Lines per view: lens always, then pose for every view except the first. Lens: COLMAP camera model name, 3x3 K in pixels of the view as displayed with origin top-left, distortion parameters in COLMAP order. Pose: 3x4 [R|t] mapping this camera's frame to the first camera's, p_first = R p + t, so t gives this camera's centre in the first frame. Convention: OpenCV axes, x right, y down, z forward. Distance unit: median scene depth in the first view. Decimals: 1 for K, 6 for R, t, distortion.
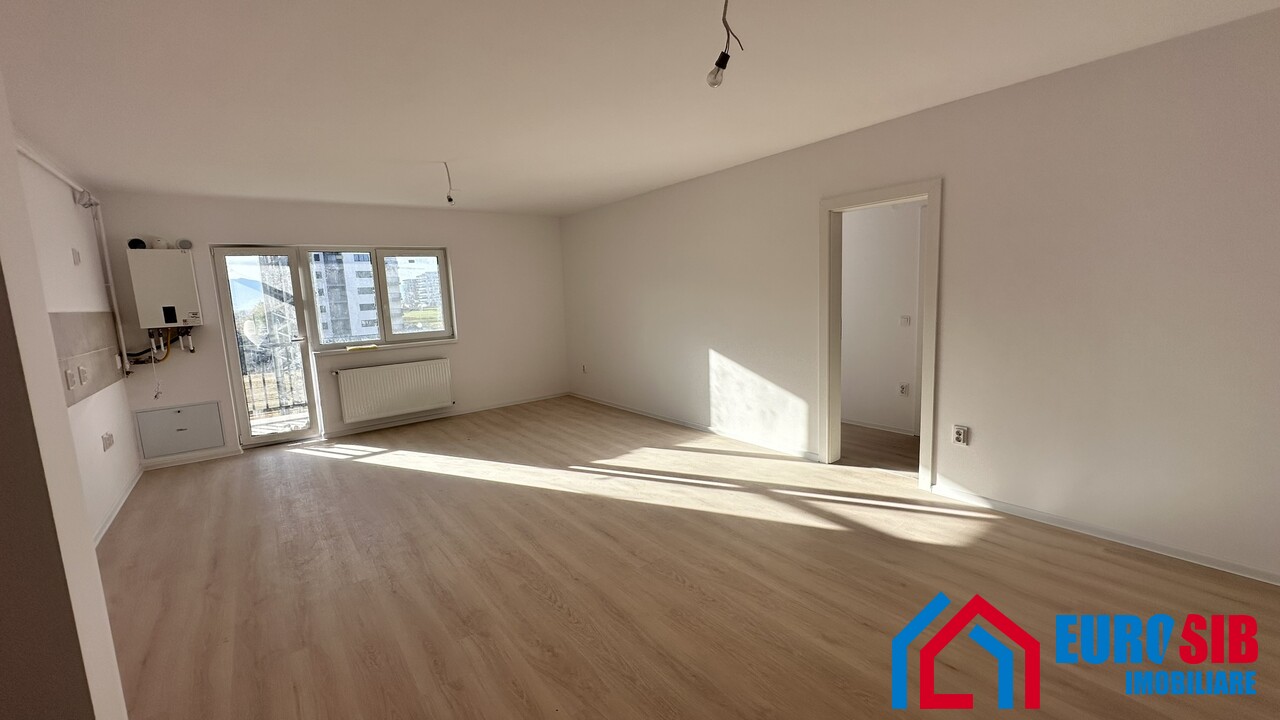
lens RADIAL K [[510.8, 0, 640.0], [0, 510.8, 360.0], [0, 0, 1]] dist [-0.000037, -0.000096]
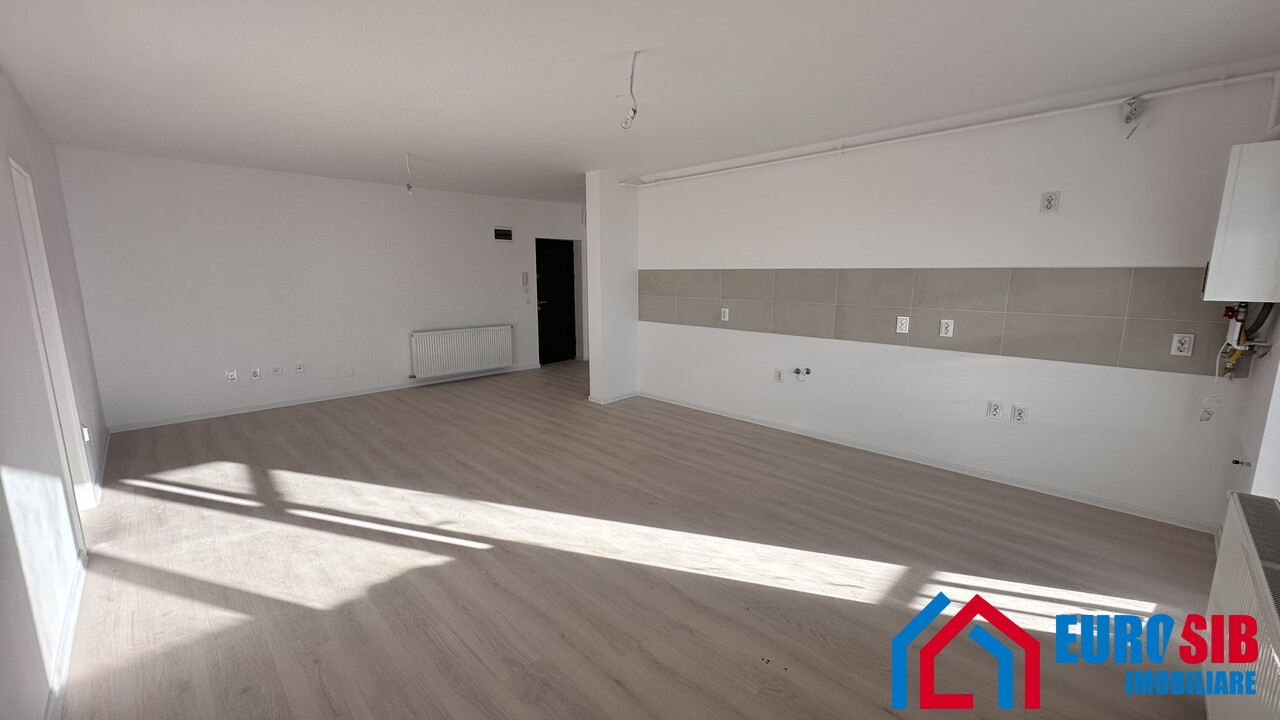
lens RADIAL K [[510.8, 0, 640.0], [0, 510.8, 360.0], [0, 0, 1]] dist [-0.000037, -0.000096]
pose [[-0.991538, 0.067248, -0.111037, -0.245138], [0.030273, 0.951560, 0.305969, -0.183409], [0.126234, 0.300019, -0.945544, 1.424532]]
